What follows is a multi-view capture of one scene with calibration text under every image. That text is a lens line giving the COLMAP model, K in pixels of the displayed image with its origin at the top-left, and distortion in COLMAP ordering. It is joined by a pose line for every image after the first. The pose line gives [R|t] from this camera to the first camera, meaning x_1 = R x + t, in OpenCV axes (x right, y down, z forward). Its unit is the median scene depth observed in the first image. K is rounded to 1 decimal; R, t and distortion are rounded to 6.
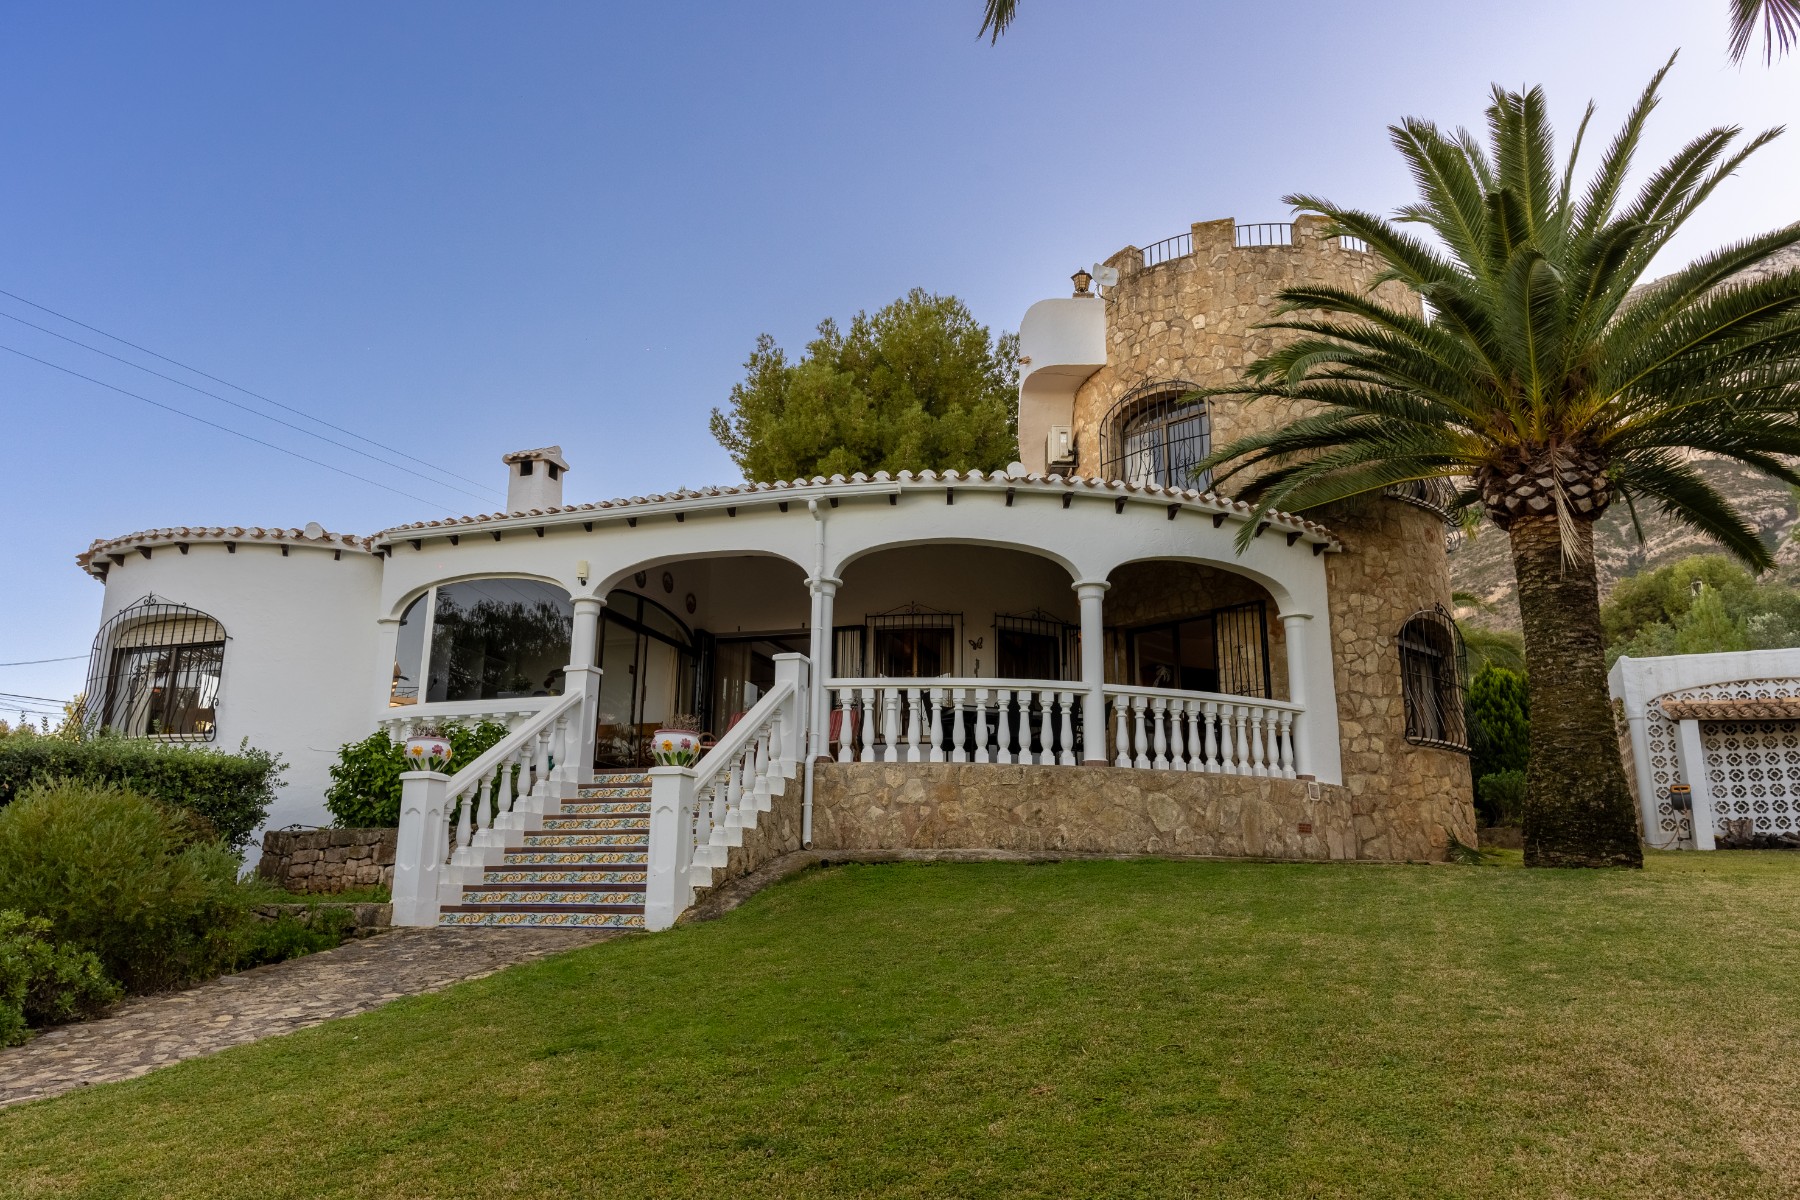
lens RADIAL K [[1264.5, 0, 900.0], [0, 1264.5, 600.0], [0, 0, 1]] dist [0.000565, -0.000639]
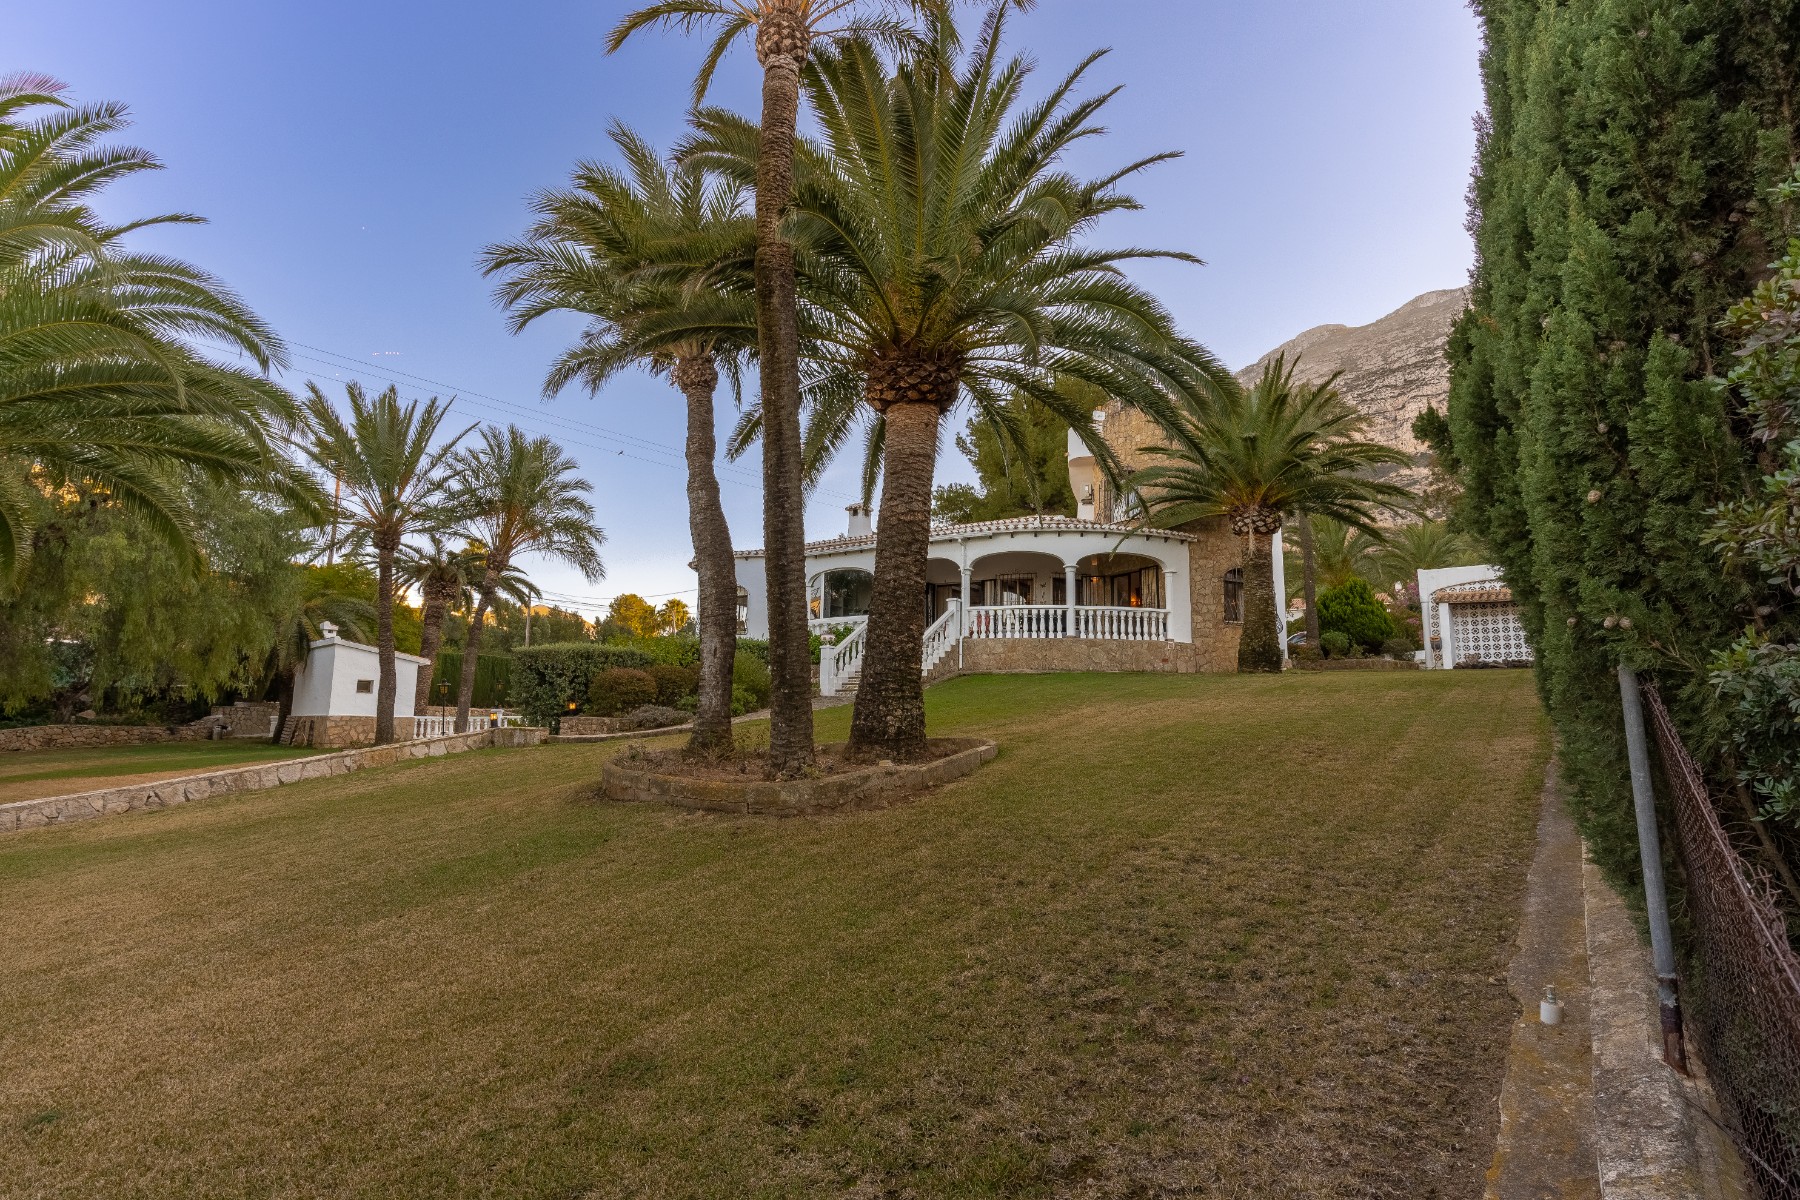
lens RADIAL K [[938.3, 0, 900.0], [0, 938.3, 600.0], [0, 0, 1]] dist [-0.000145, -0.000013]
pose [[0.967195, -0.031127, -0.252121, 0.269380], [0.056359, 0.994024, 0.093485, -0.128871], [0.247704, -0.104628, 0.963170, -0.827426]]
